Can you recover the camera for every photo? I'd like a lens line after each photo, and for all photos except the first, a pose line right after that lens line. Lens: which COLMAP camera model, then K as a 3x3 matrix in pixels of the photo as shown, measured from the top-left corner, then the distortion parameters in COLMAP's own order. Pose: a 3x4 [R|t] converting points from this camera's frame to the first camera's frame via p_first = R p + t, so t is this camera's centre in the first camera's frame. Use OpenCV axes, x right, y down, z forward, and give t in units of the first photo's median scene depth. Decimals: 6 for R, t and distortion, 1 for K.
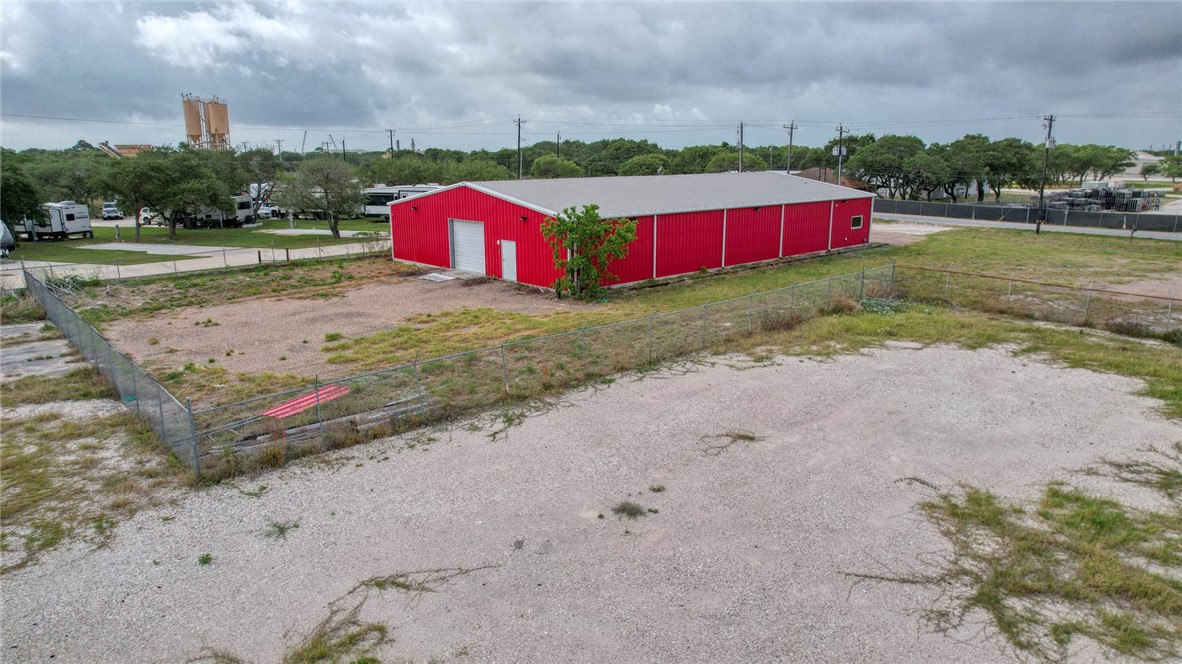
lens RADIAL K [[756.0, 0, 591.0], [0, 756.0, 332.0], [0, 0, 1]] dist [-0.073212, 0.068994]
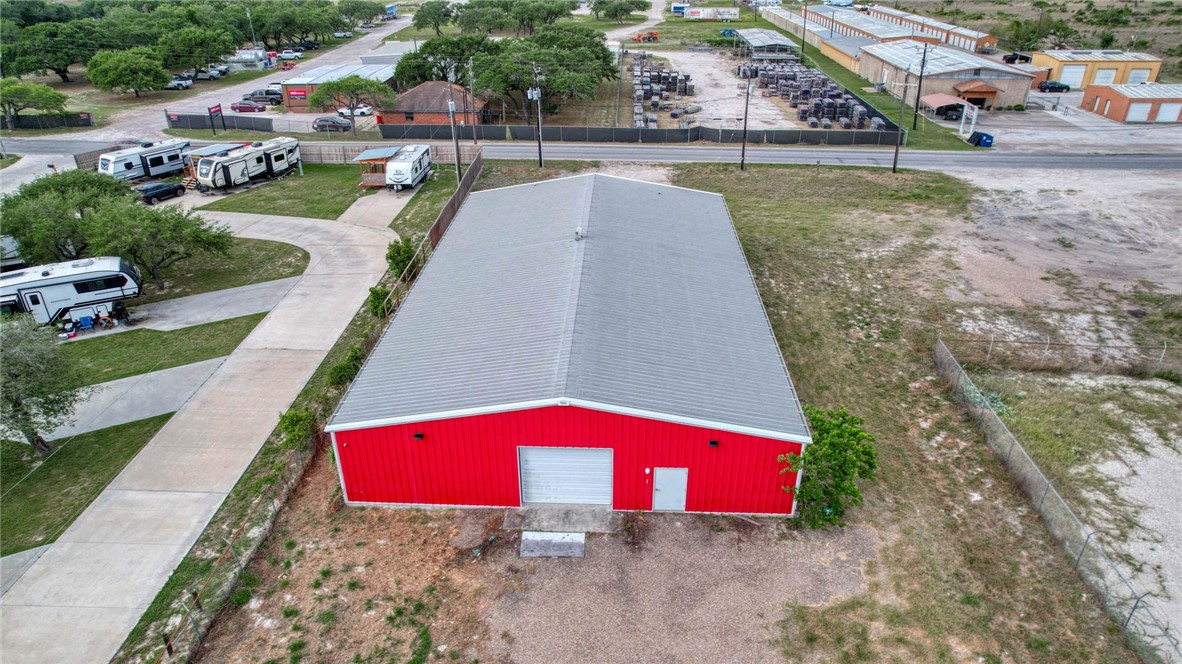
lens RADIAL K [[756.0, 0, 591.0], [0, 756.0, 332.0], [0, 0, 1]] dist [-0.073212, 0.068994]
pose [[0.704560, -0.327539, 0.629534, -0.845628], [0.162874, 0.938067, 0.305780, -0.701585], [-0.690701, -0.112905, 0.714272, 0.822281]]
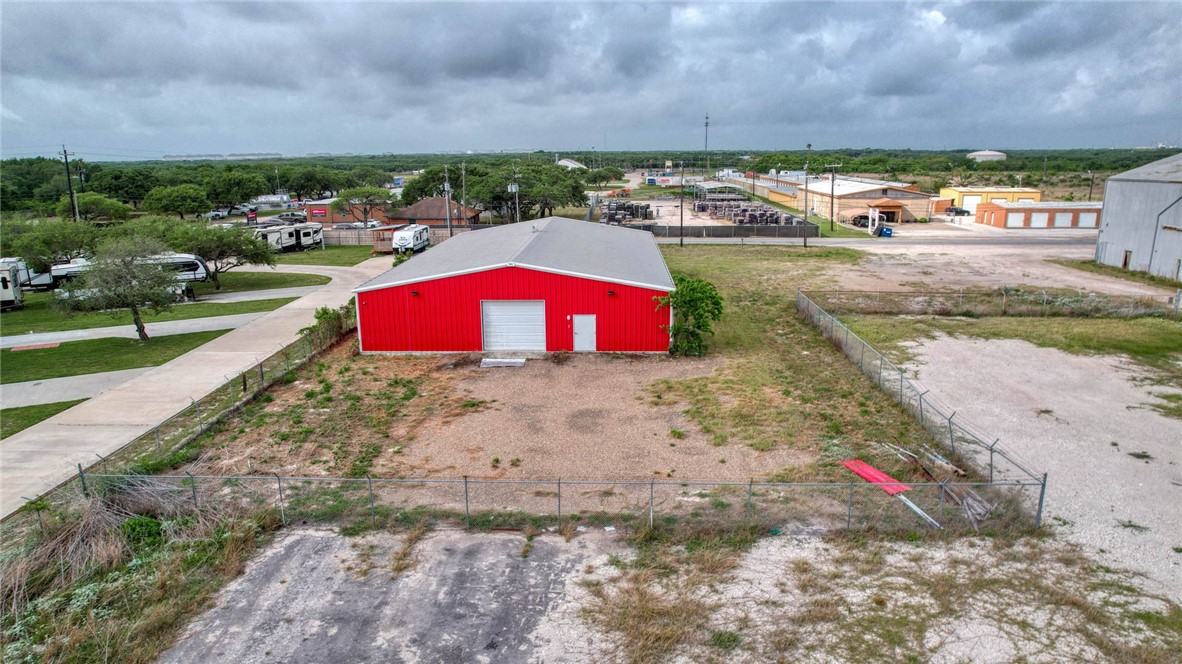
lens RADIAL K [[756.0, 0, 591.0], [0, 756.0, 332.0], [0, 0, 1]] dist [-0.073212, 0.068994]
pose [[0.696890, -0.169307, 0.696907, -1.251669], [0.168781, 0.983160, 0.070072, -0.251626], [-0.697034, 0.068792, 0.713730, 0.353125]]
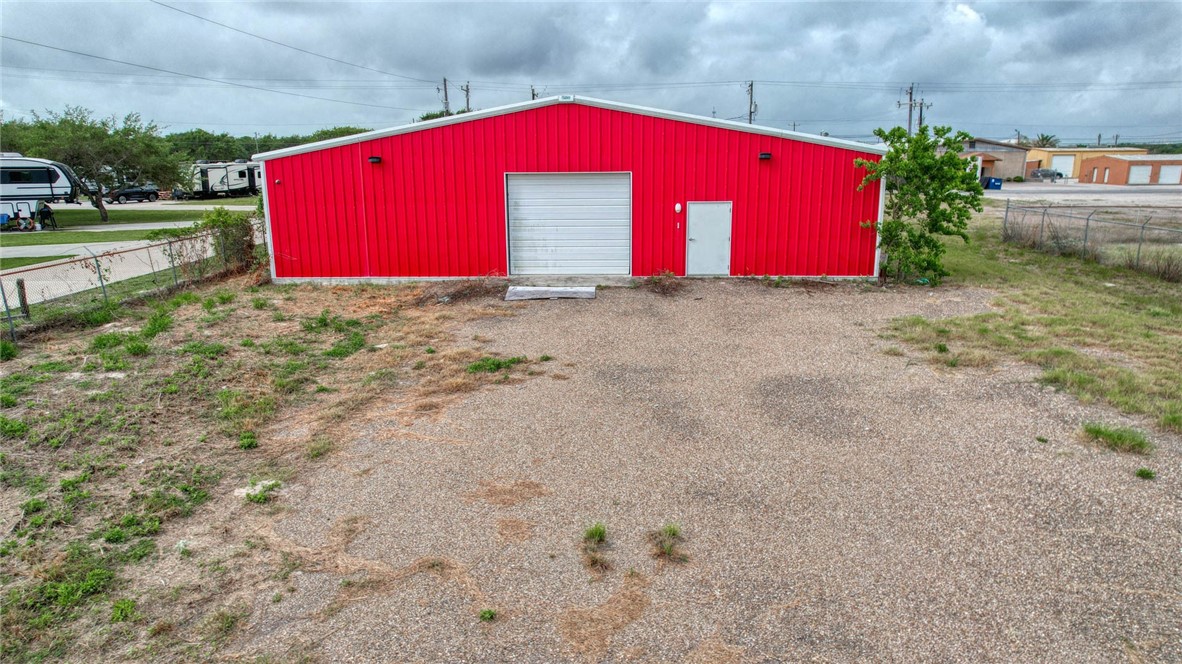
lens RADIAL K [[756.0, 0, 591.0], [0, 756.0, 332.0], [0, 0, 1]] dist [-0.073212, 0.068994]
pose [[0.698984, -0.167715, 0.695193, -0.823141], [0.167840, 0.983432, 0.068497, -0.119644], [-0.695163, 0.068802, 0.715552, 1.009226]]
